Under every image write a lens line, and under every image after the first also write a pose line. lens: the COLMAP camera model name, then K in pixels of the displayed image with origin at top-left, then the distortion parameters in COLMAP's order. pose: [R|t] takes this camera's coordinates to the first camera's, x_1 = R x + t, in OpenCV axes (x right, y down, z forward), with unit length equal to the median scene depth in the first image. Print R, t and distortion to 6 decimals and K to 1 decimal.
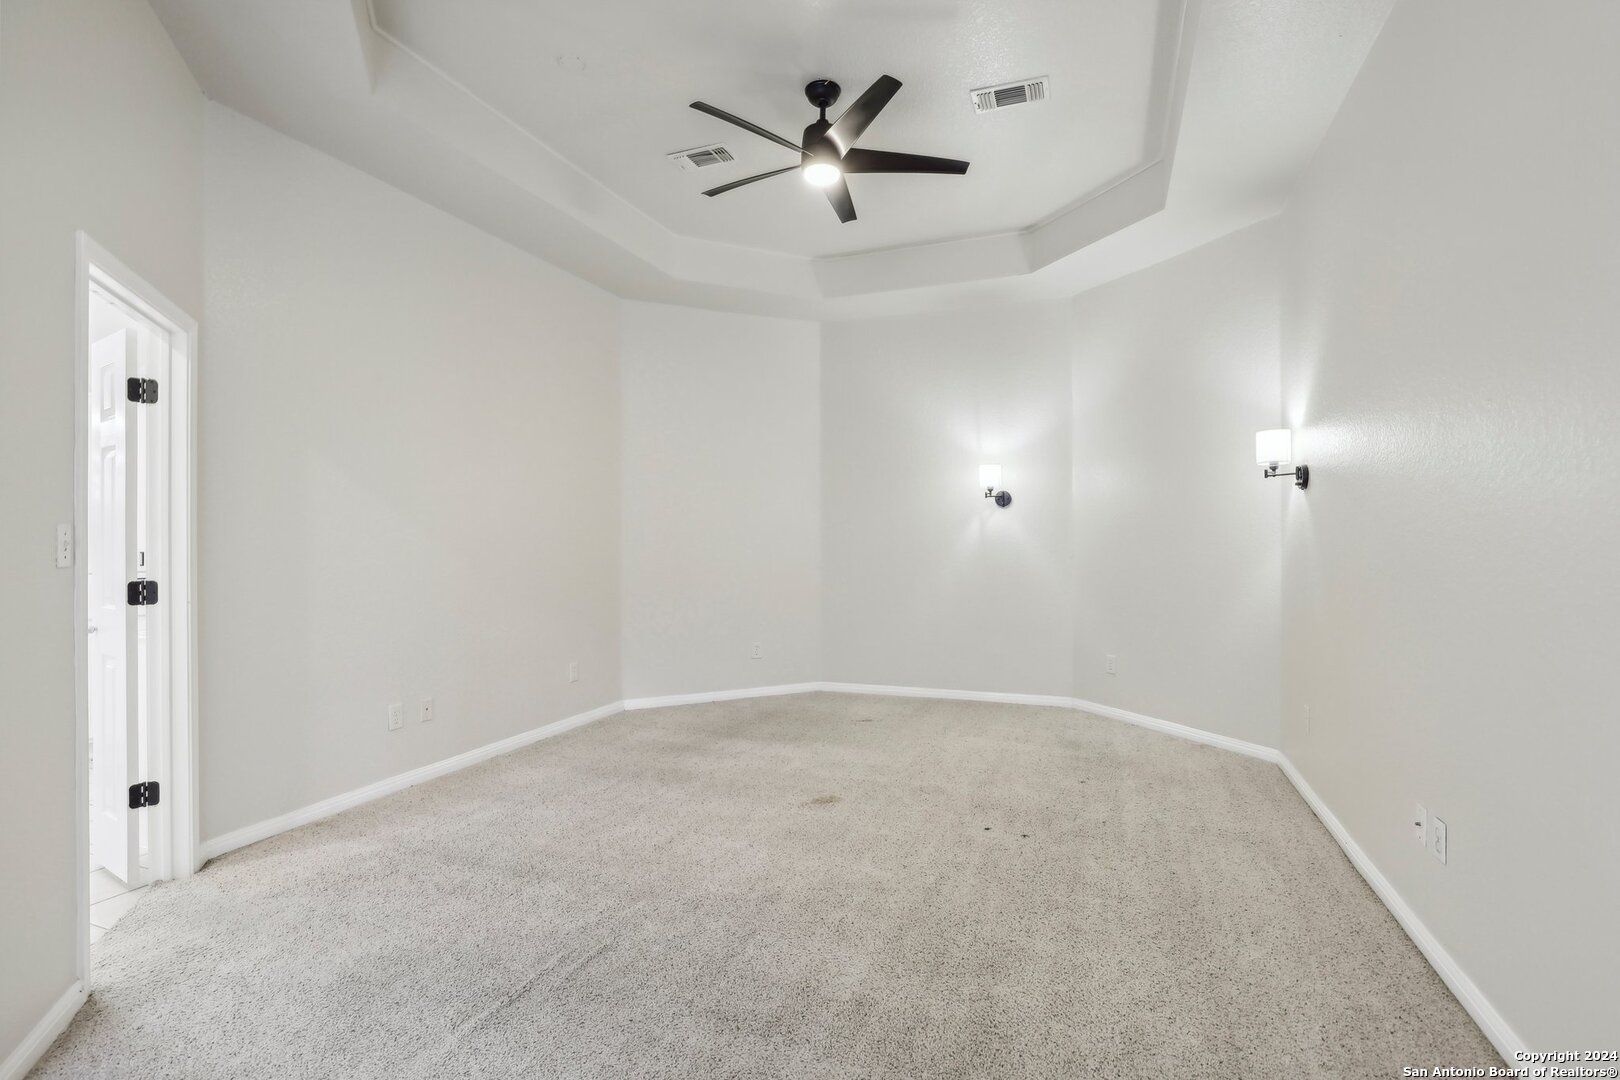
lens RADIAL K [[753.2, 0, 805.9], [0, 753.2, 551.0], [0, 0, 1]] dist [-0.013478, 0.000324]
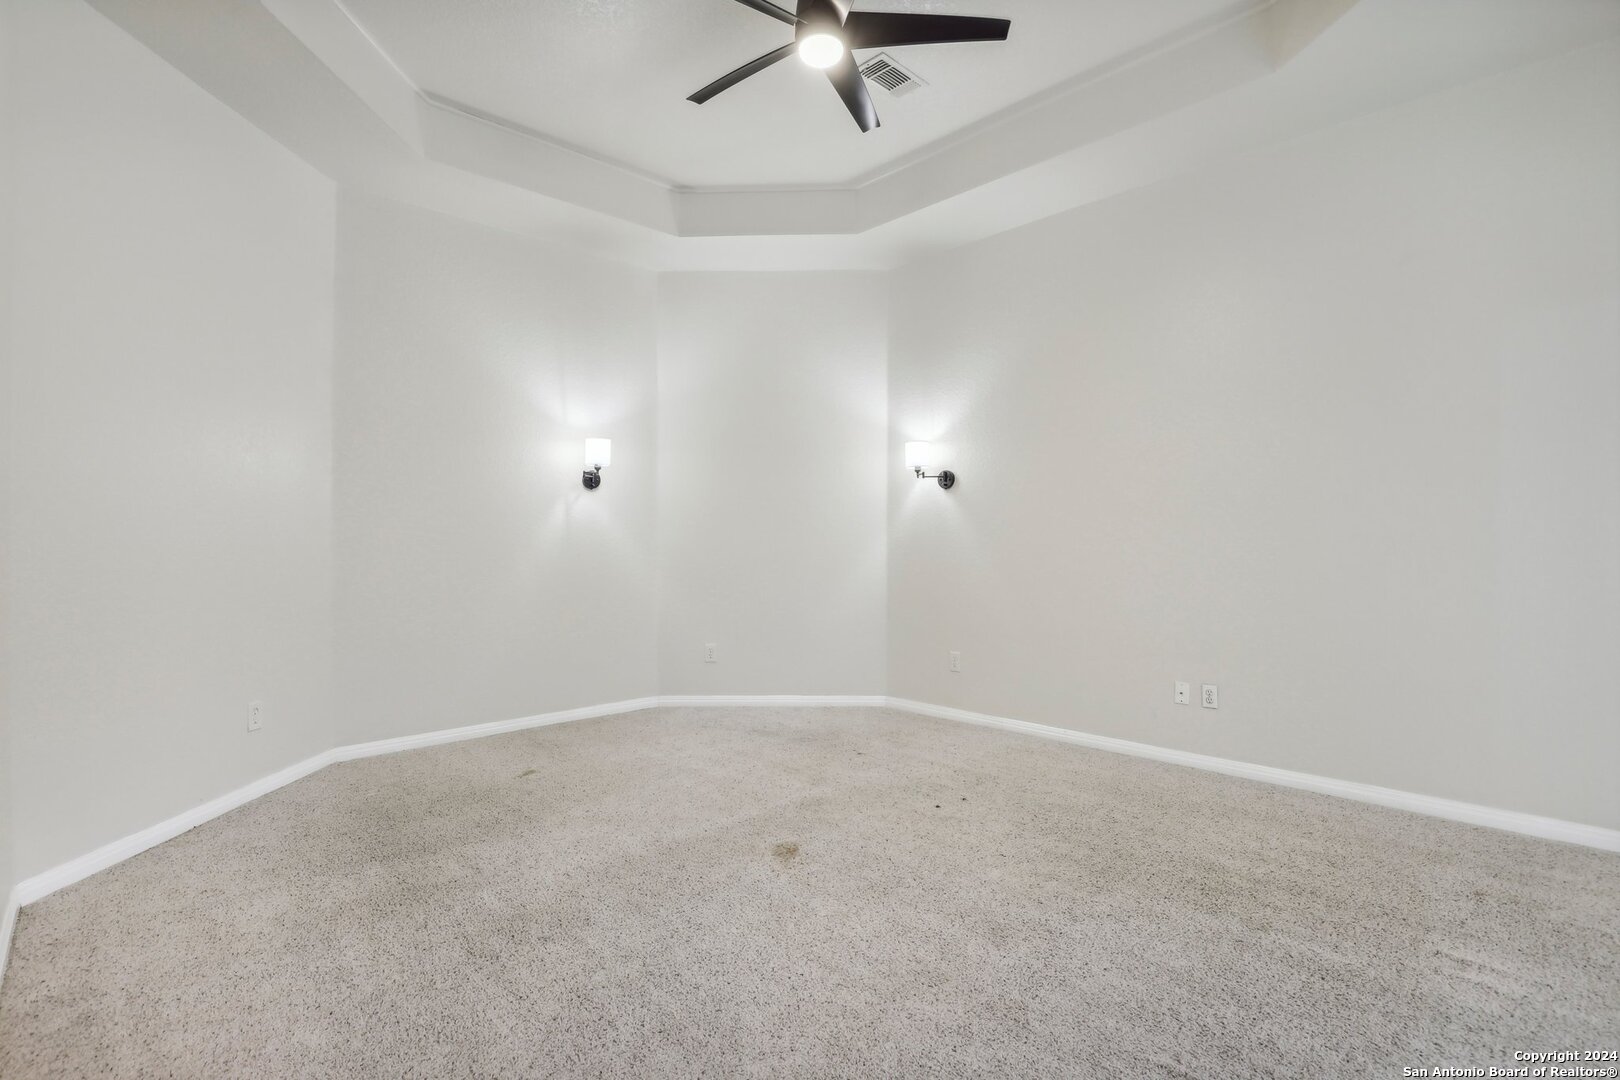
lens RADIAL K [[753.2, 0, 805.9], [0, 753.2, 551.0], [0, 0, 1]] dist [-0.013478, 0.000324]
pose [[0.455233, -0.003004, 0.890367, -0.410249], [0.014245, 0.999891, -0.003909, 0.018936], [-0.890258, 0.014463, 0.455226, 0.408202]]
